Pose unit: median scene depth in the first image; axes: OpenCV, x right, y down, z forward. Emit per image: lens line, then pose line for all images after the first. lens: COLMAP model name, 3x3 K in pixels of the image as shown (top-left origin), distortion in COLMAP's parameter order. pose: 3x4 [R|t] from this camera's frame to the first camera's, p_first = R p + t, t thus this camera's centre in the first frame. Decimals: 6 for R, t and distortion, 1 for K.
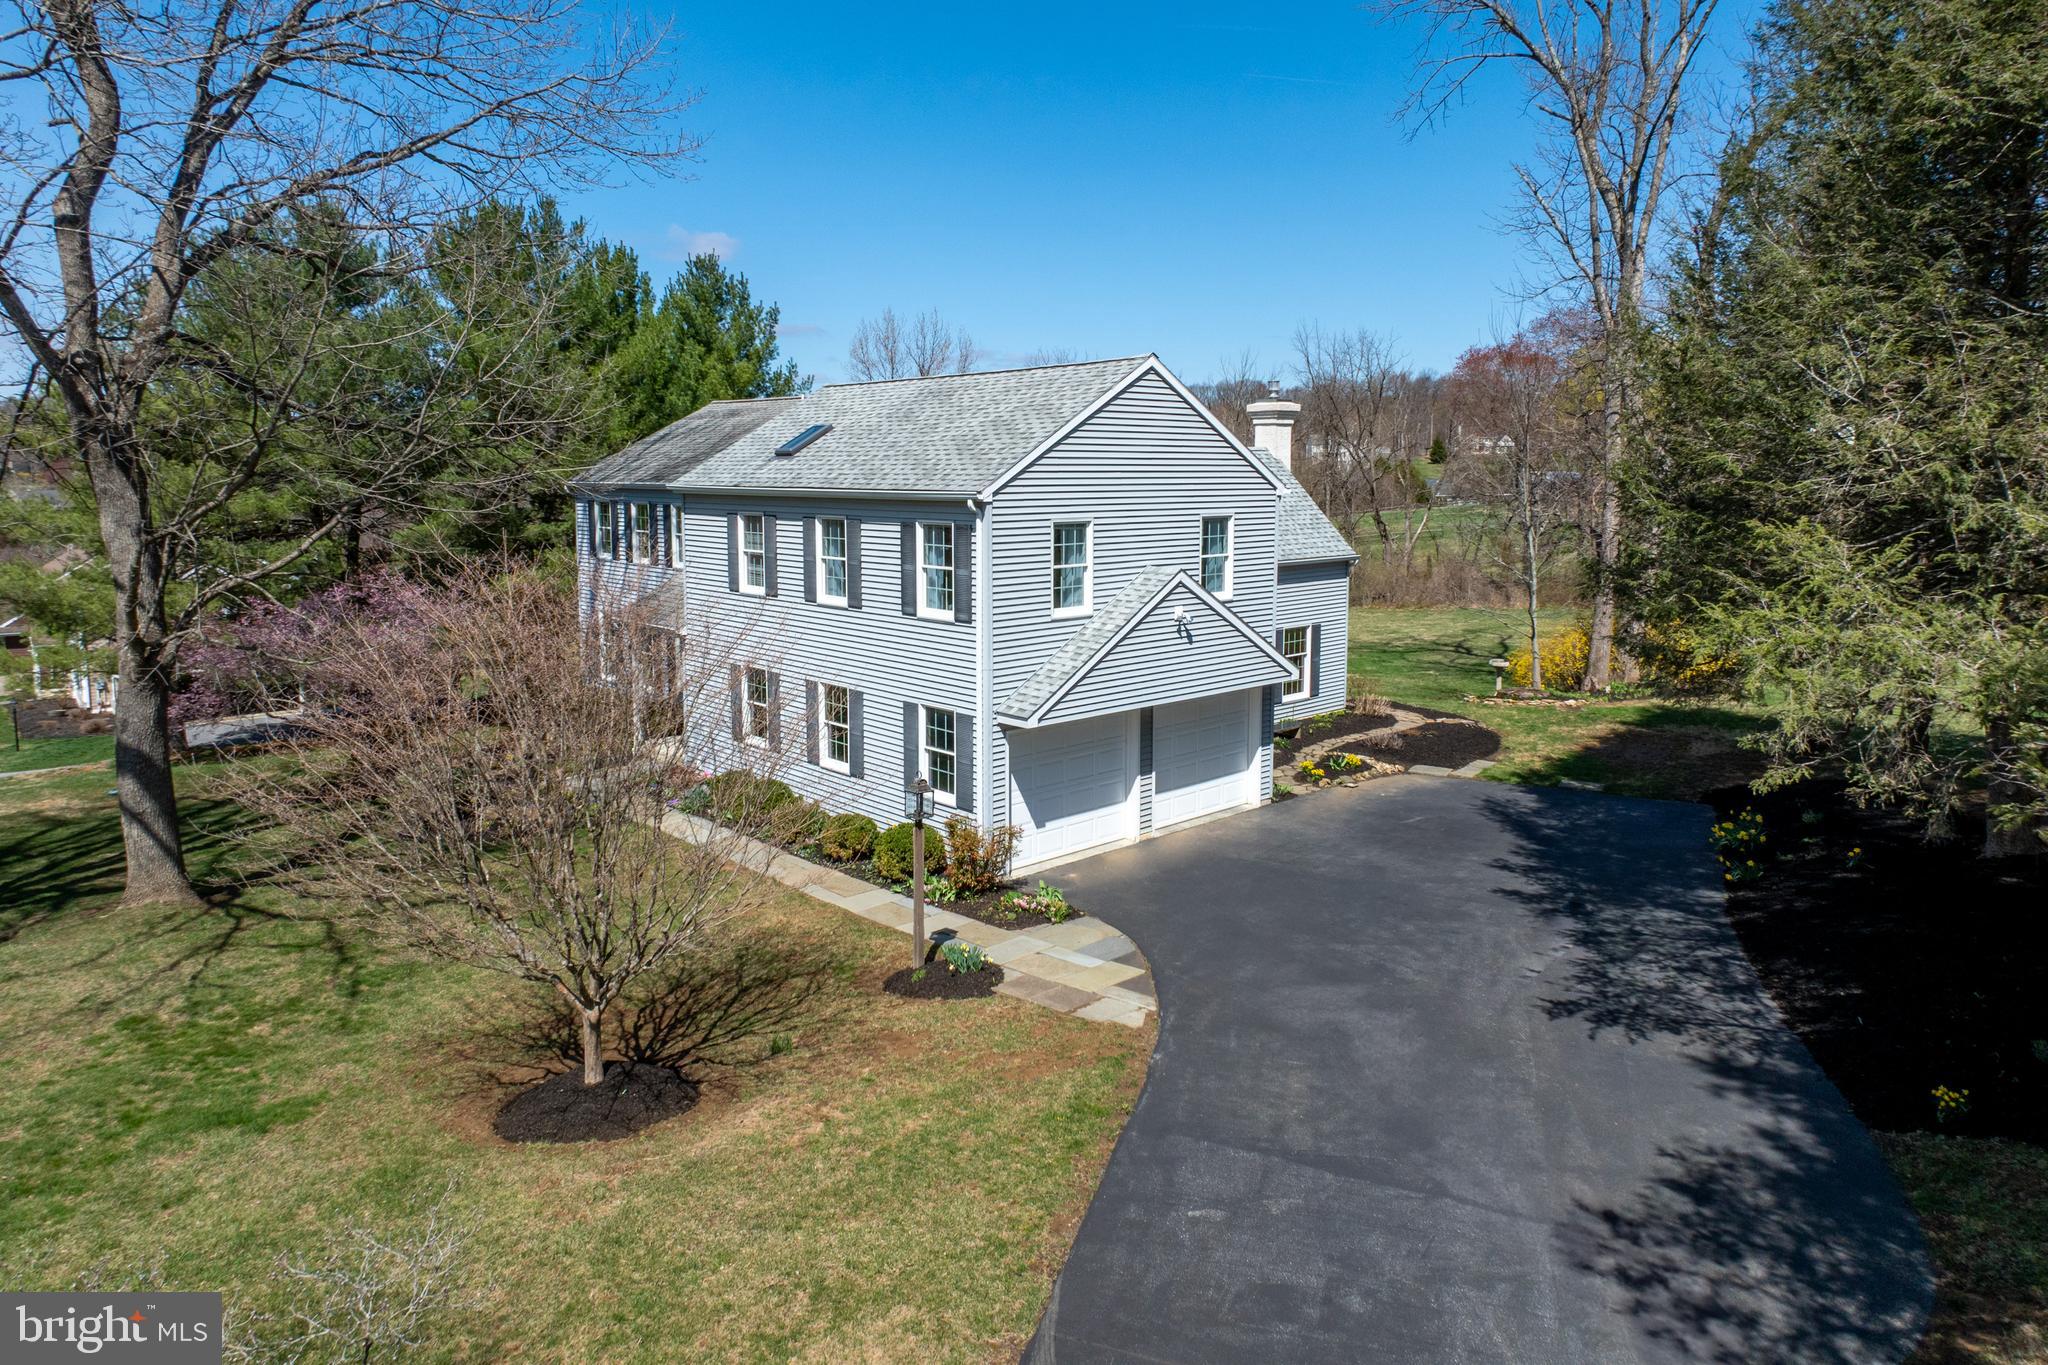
lens RADIAL K [[1765.1, 0, 1024.0], [0, 1765.1, 682.5], [0, 0, 1]] dist [-0.004143, -0.004145]
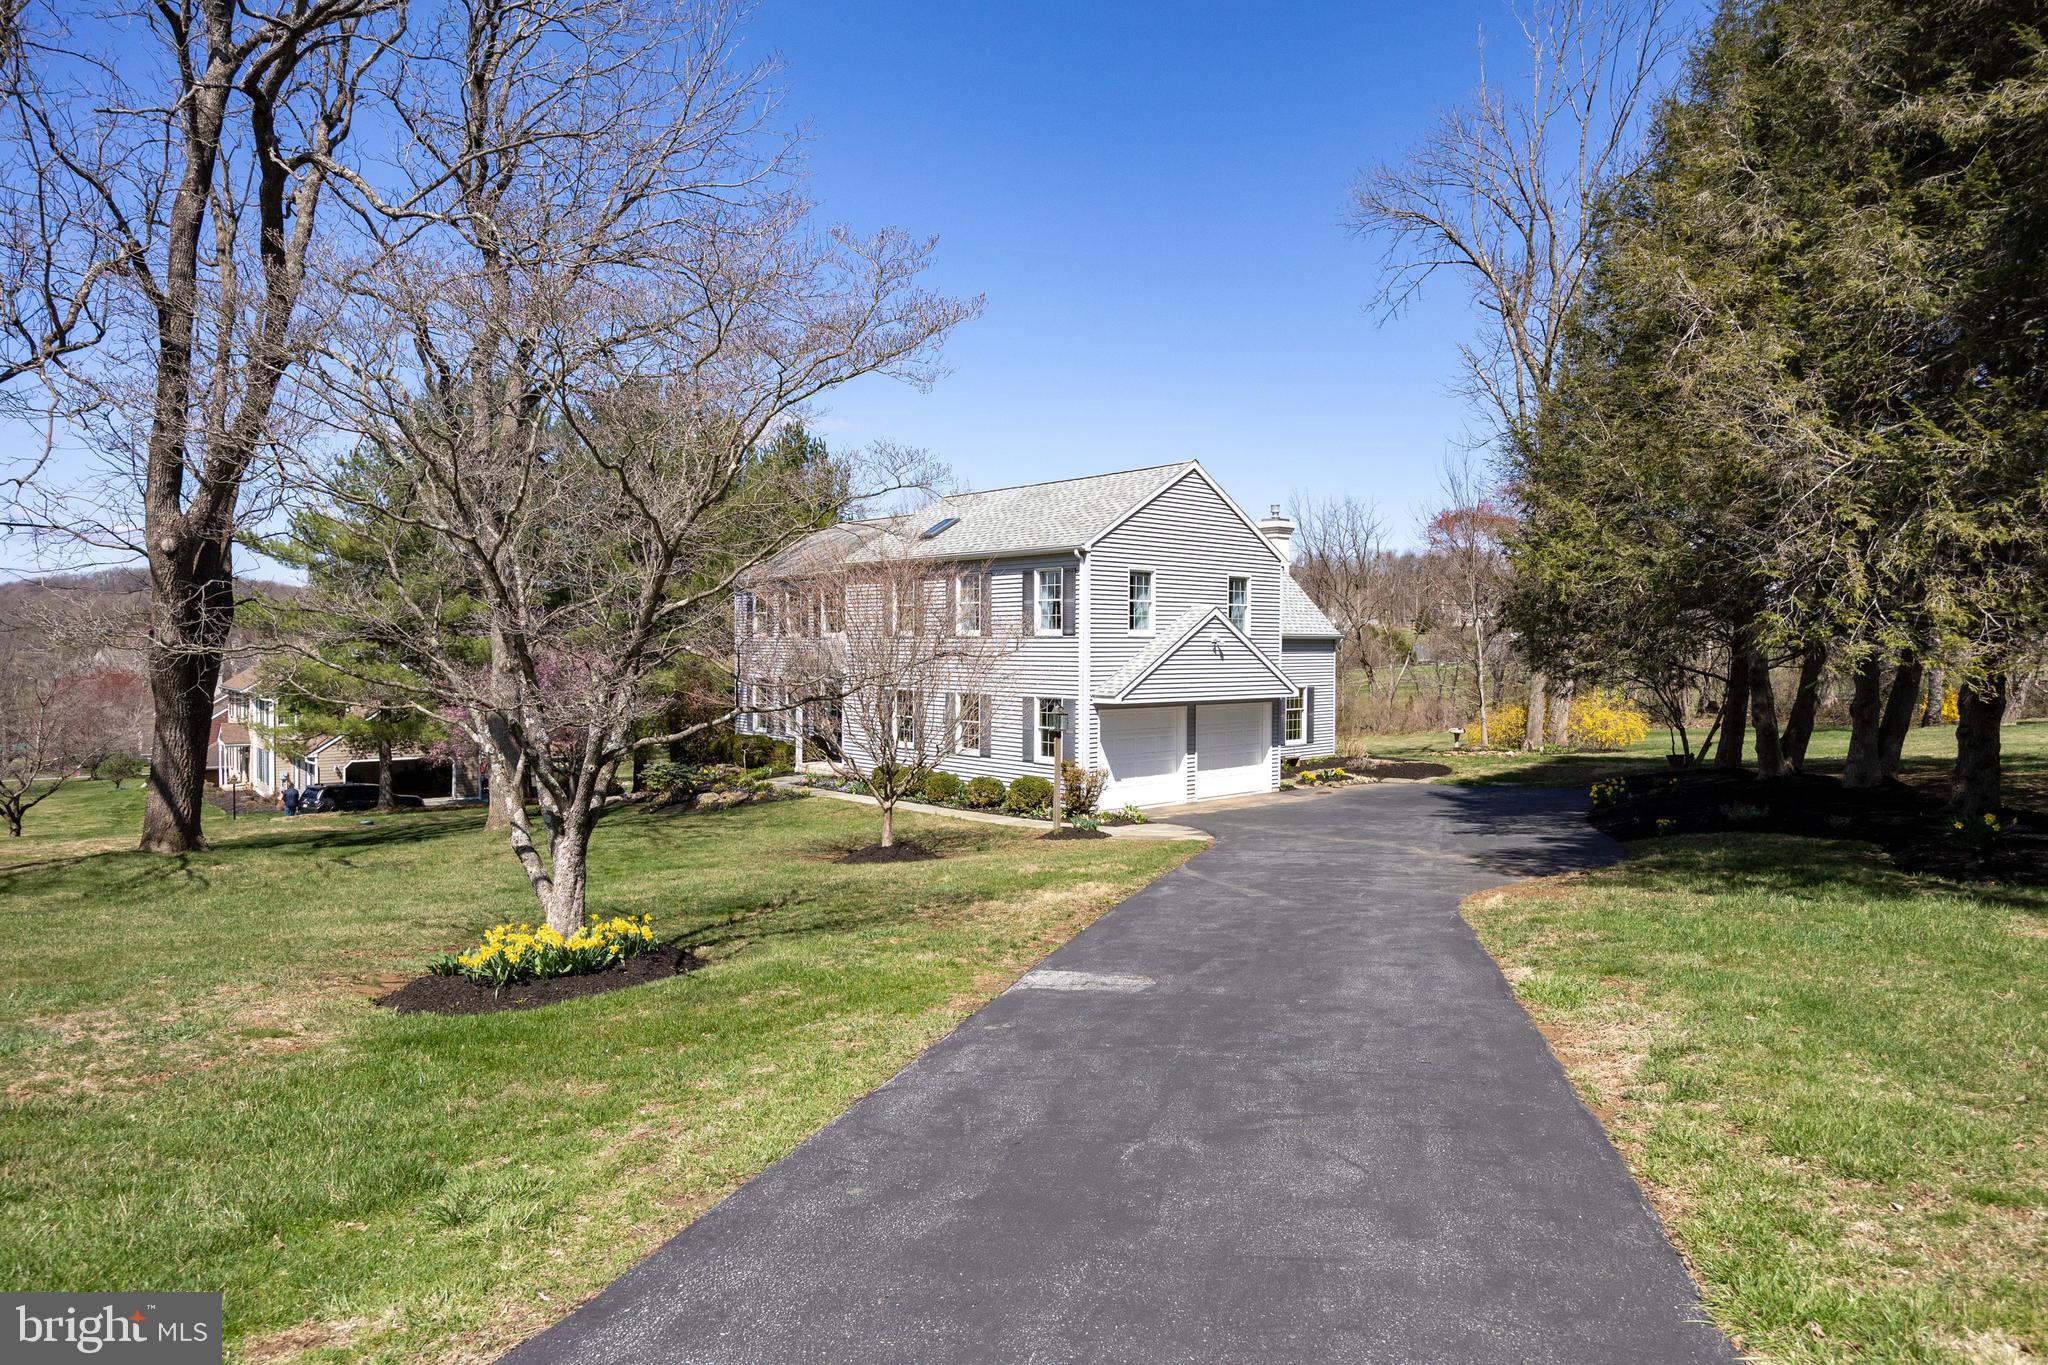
lens RADIAL K [[1765.1, 0, 1024.0], [0, 1765.1, 682.5], [0, 0, 1]] dist [-0.004143, -0.004145]
pose [[0.999988, 0.004029, 0.002805, -0.070558], [-0.003704, 0.994177, -0.107698, 0.151667], [-0.003223, 0.107686, 0.994180, -0.419571]]
